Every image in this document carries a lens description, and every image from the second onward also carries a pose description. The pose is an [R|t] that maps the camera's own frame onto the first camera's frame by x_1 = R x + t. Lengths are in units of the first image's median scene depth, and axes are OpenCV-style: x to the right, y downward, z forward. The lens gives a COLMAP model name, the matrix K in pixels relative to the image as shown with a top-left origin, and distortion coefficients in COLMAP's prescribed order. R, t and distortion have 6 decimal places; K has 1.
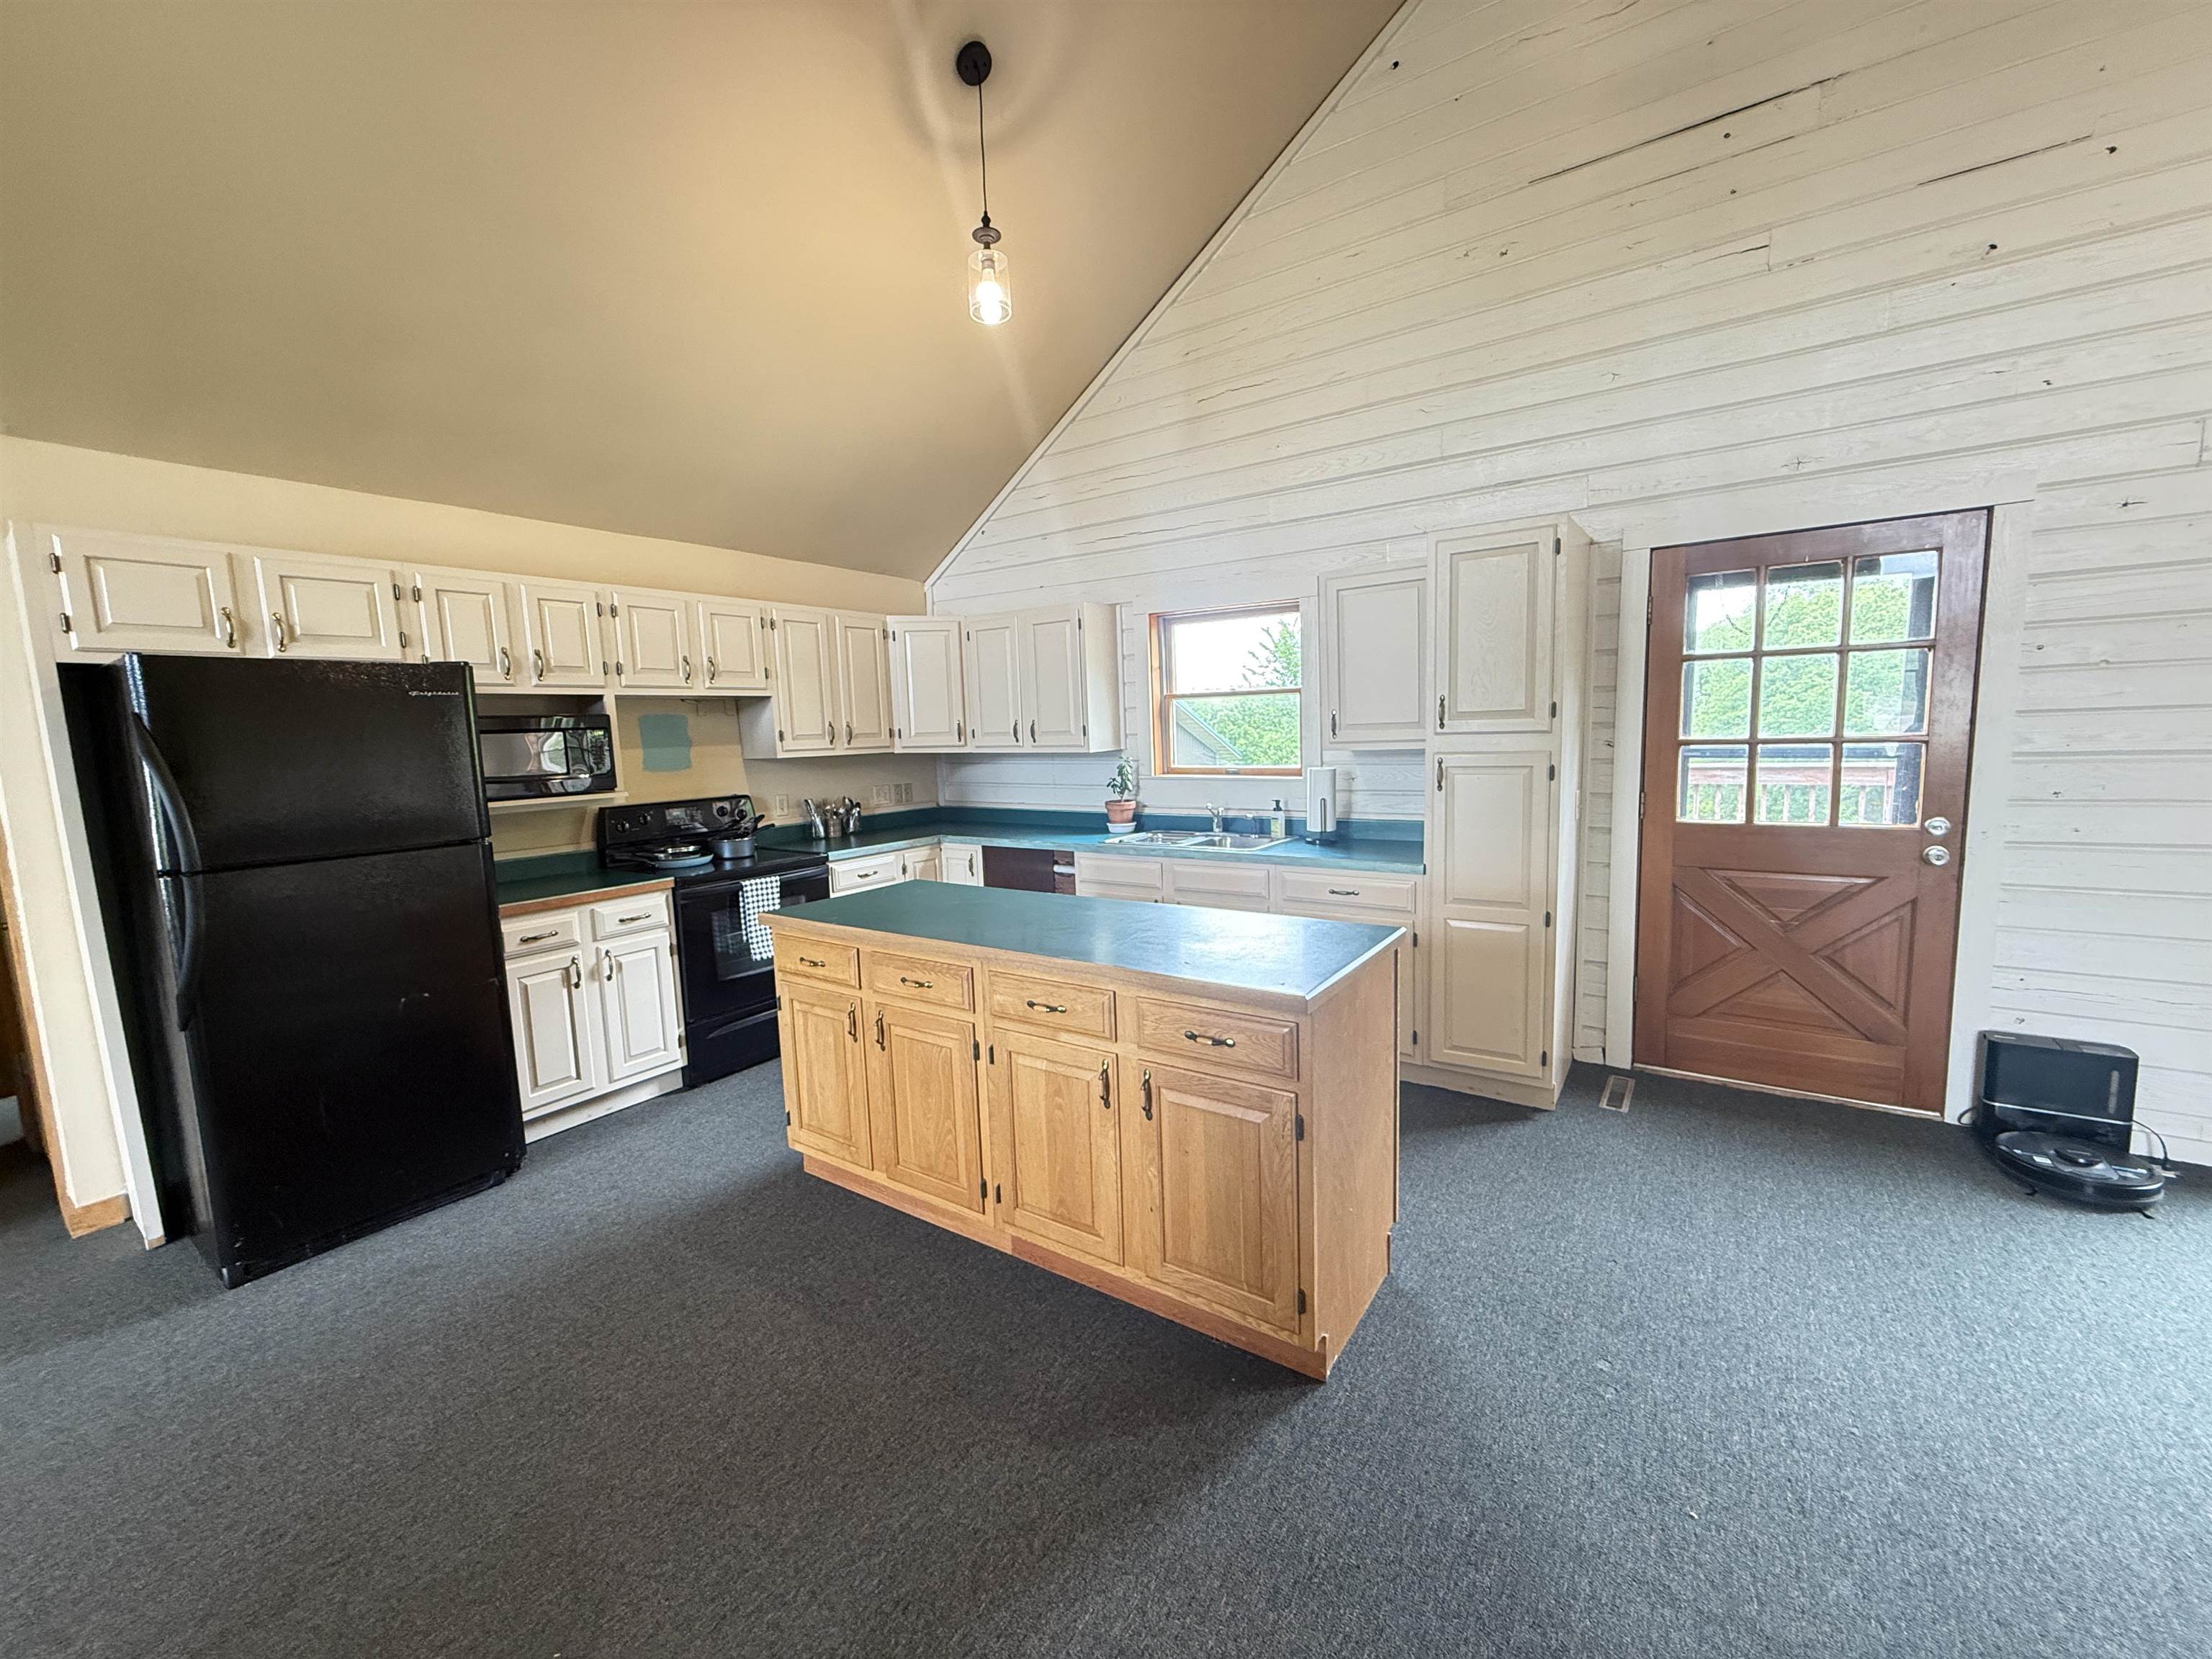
lens RADIAL K [[881.7, 0, 1101.6], [0, 881.7, 829.8], [0, 0, 1]] dist [0.000737, 0.000081]
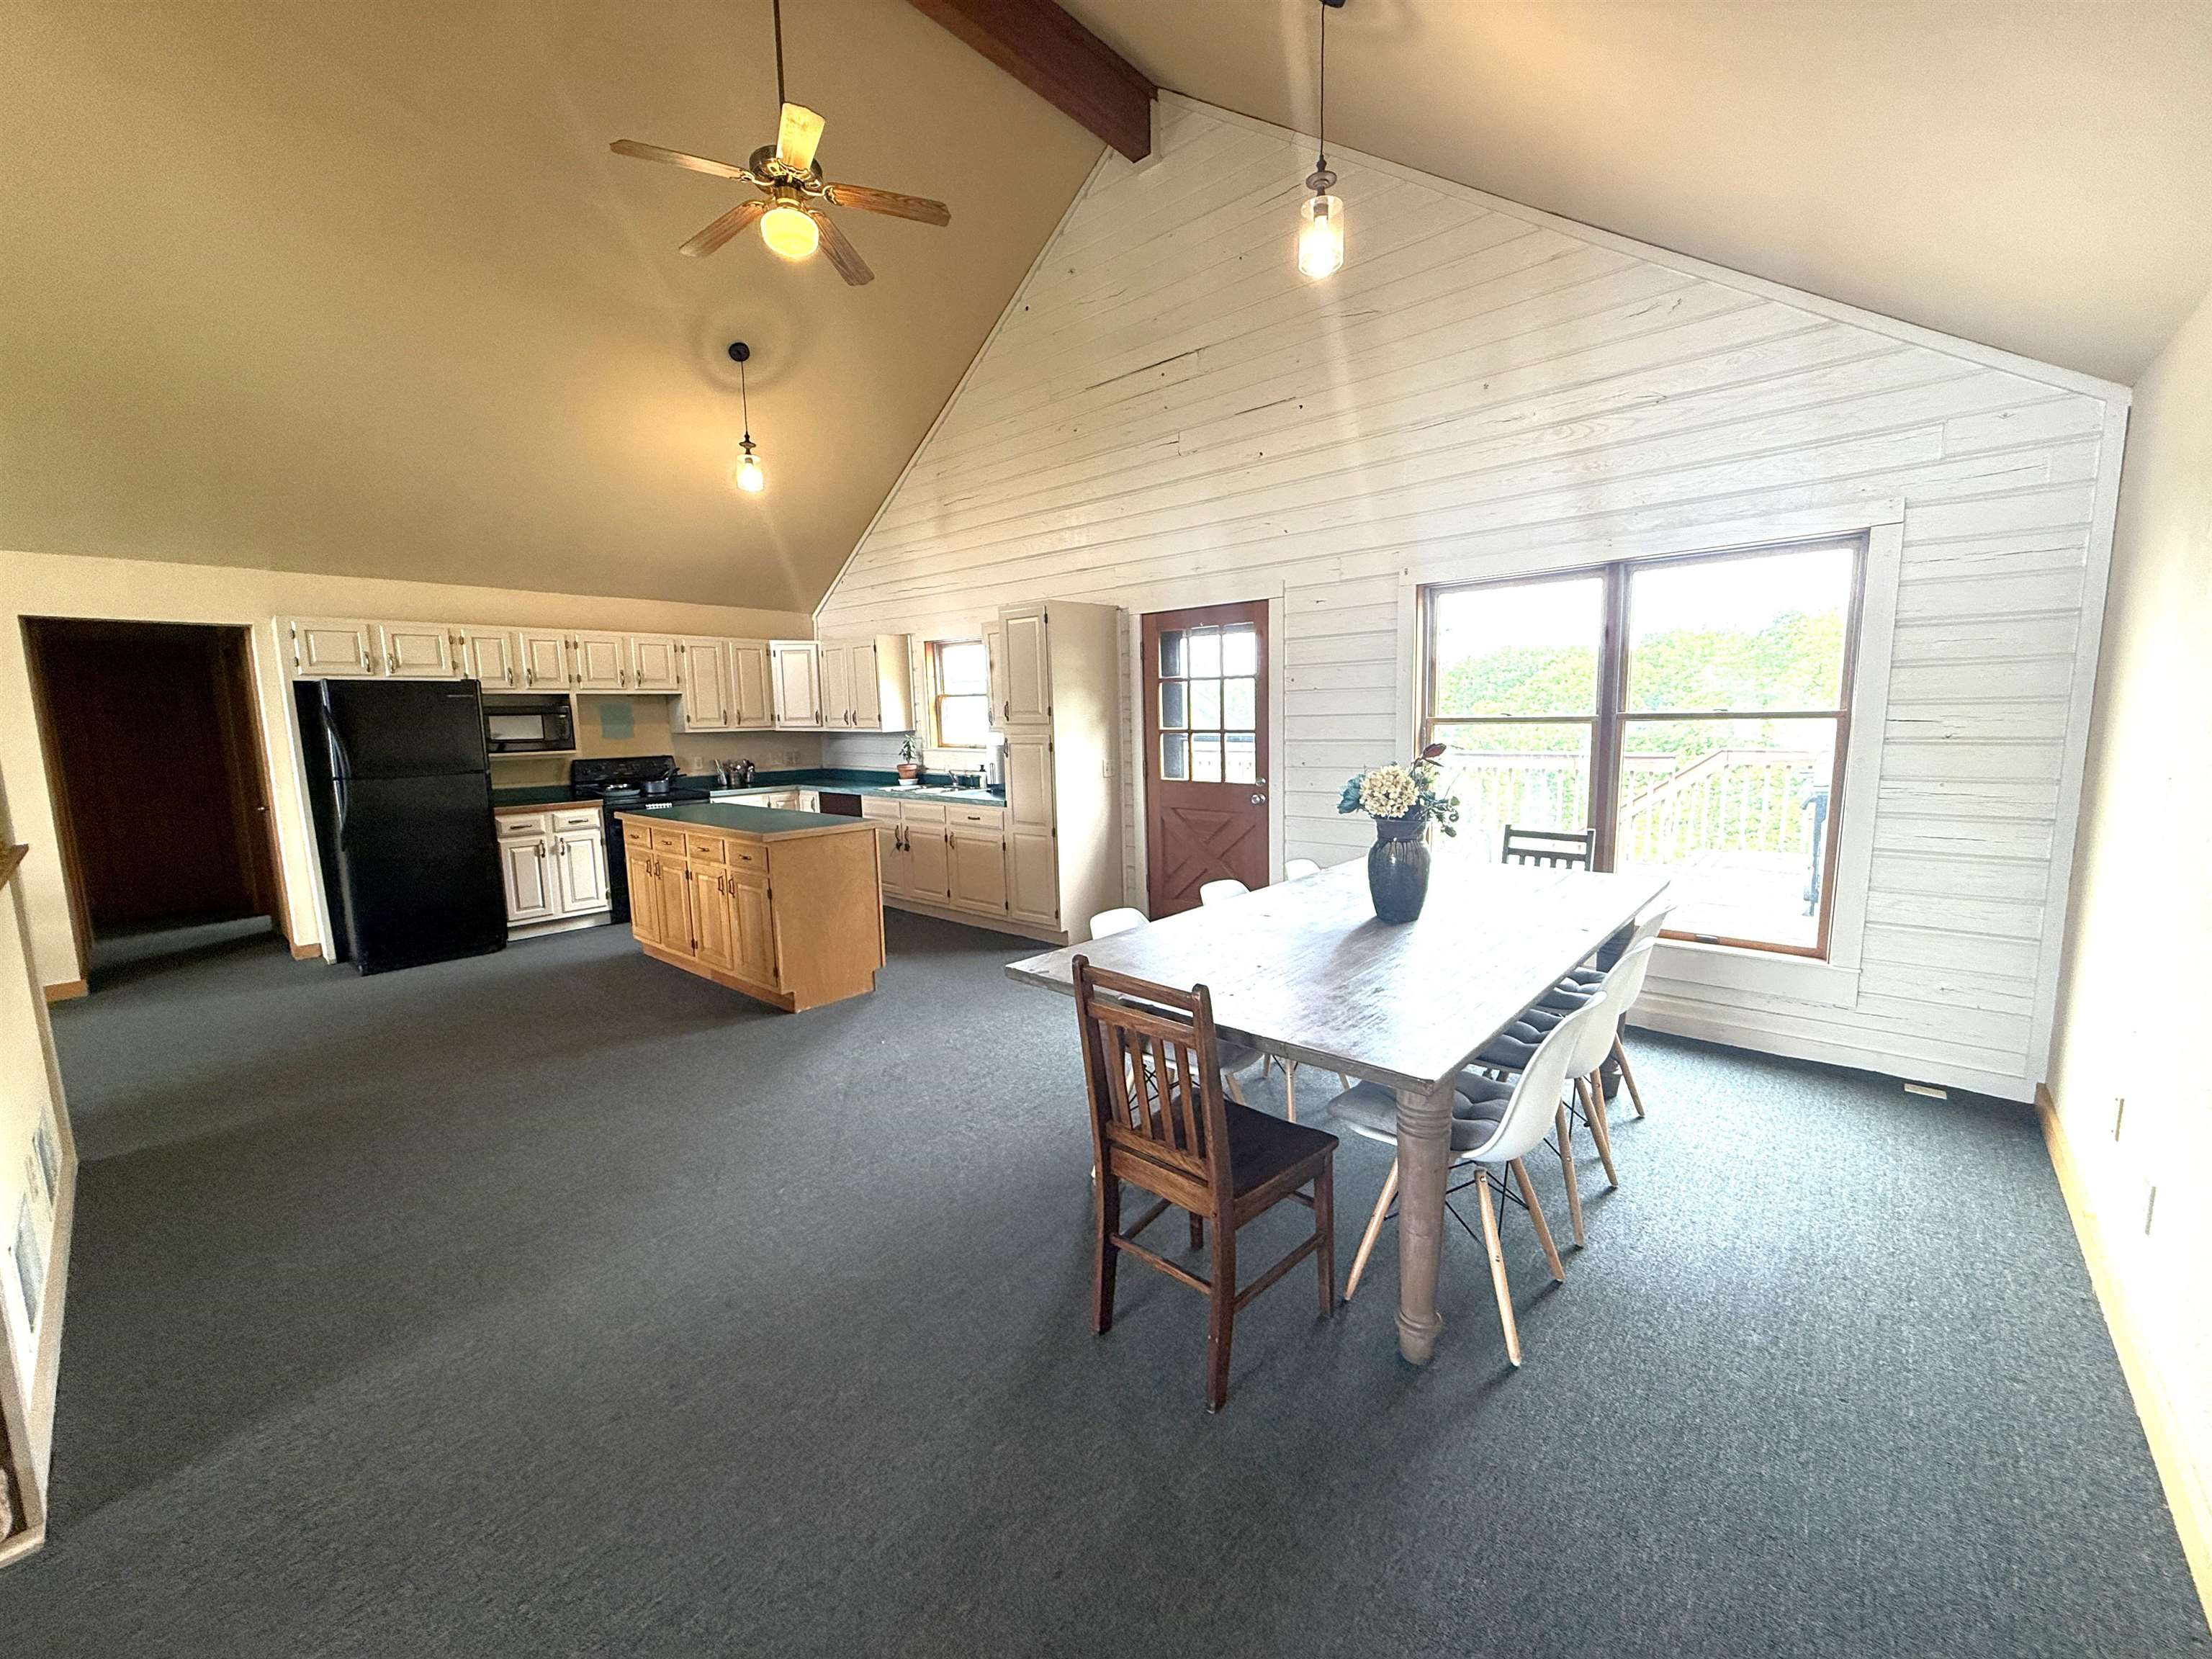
lens RADIAL K [[881.7, 0, 1101.6], [0, 881.7, 829.8], [0, 0, 1]] dist [0.000737, 0.000081]
pose [[0.993042, 0.028384, -0.114289, 0.749411], [-0.026132, 0.999435, 0.021148, 0.054642], [0.114825, -0.018015, 0.993222, -0.666844]]
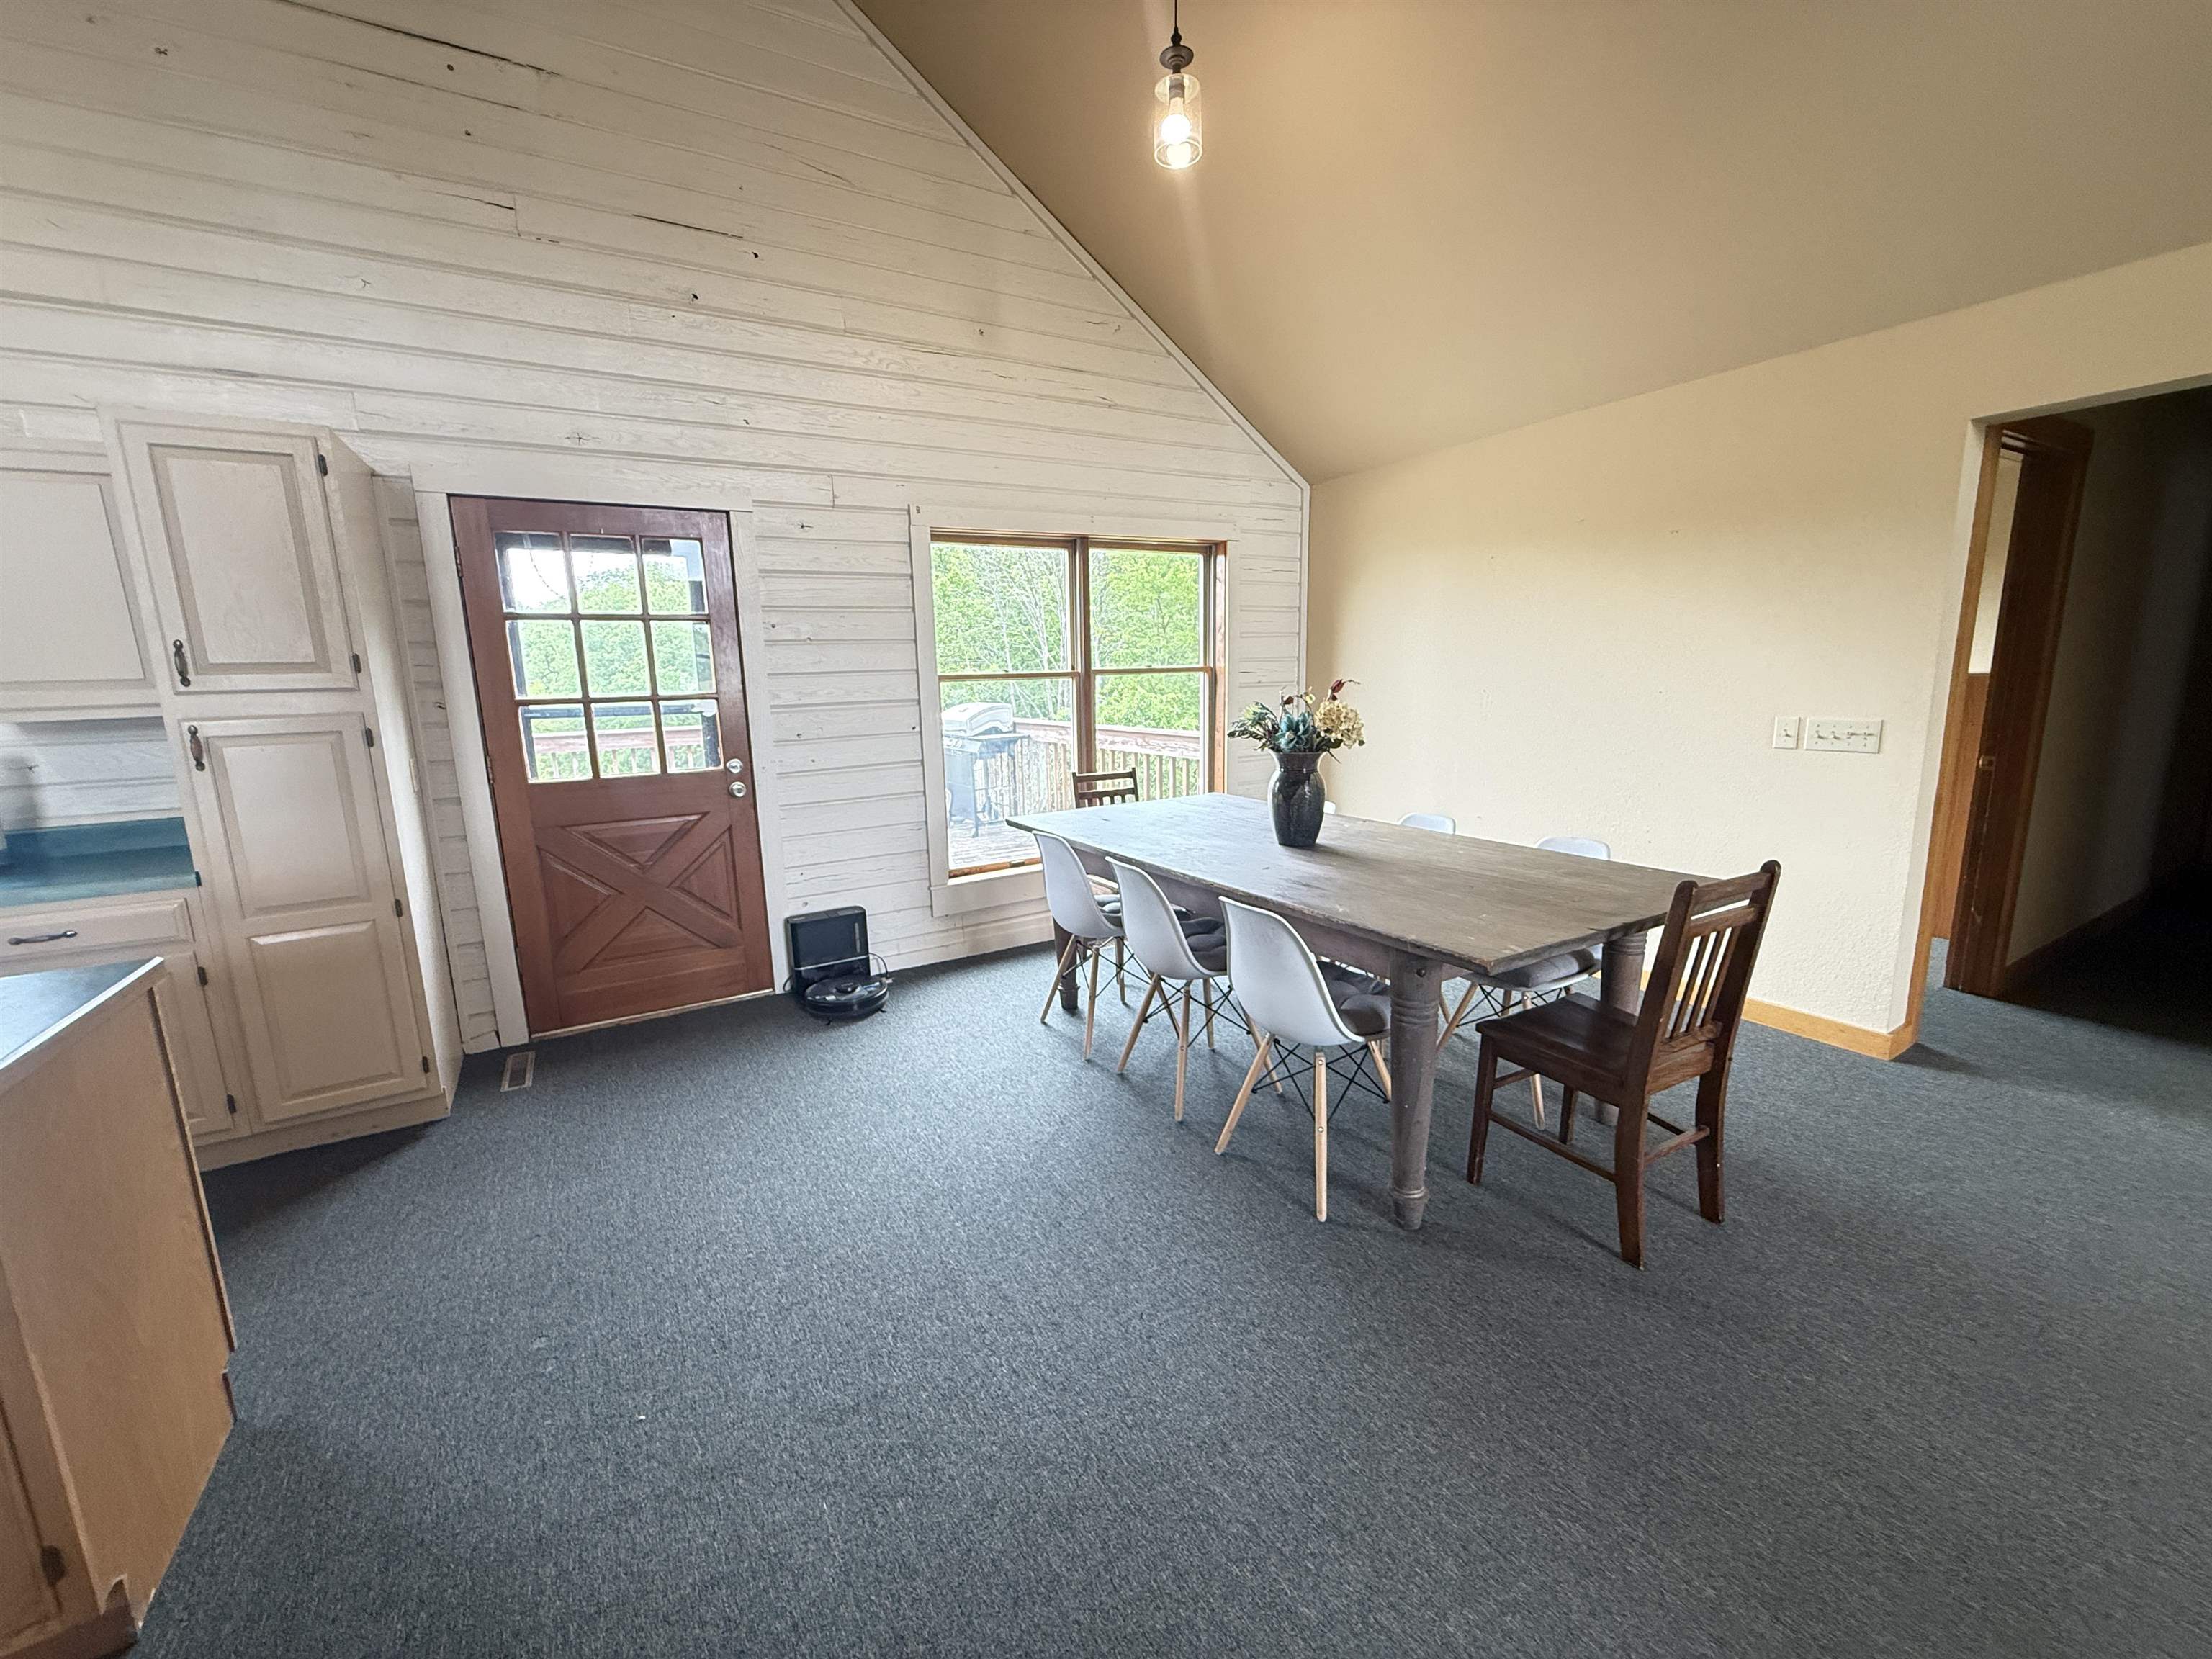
lens RADIAL K [[881.7, 0, 1101.6], [0, 881.7, 829.8], [0, 0, 1]] dist [0.000737, 0.000081]
pose [[0.413338, -0.139414, 0.899842, 0.021989], [0.116265, 0.988202, 0.099698, 0.018867], [-0.903125, 0.063411, 0.424671, 0.004457]]
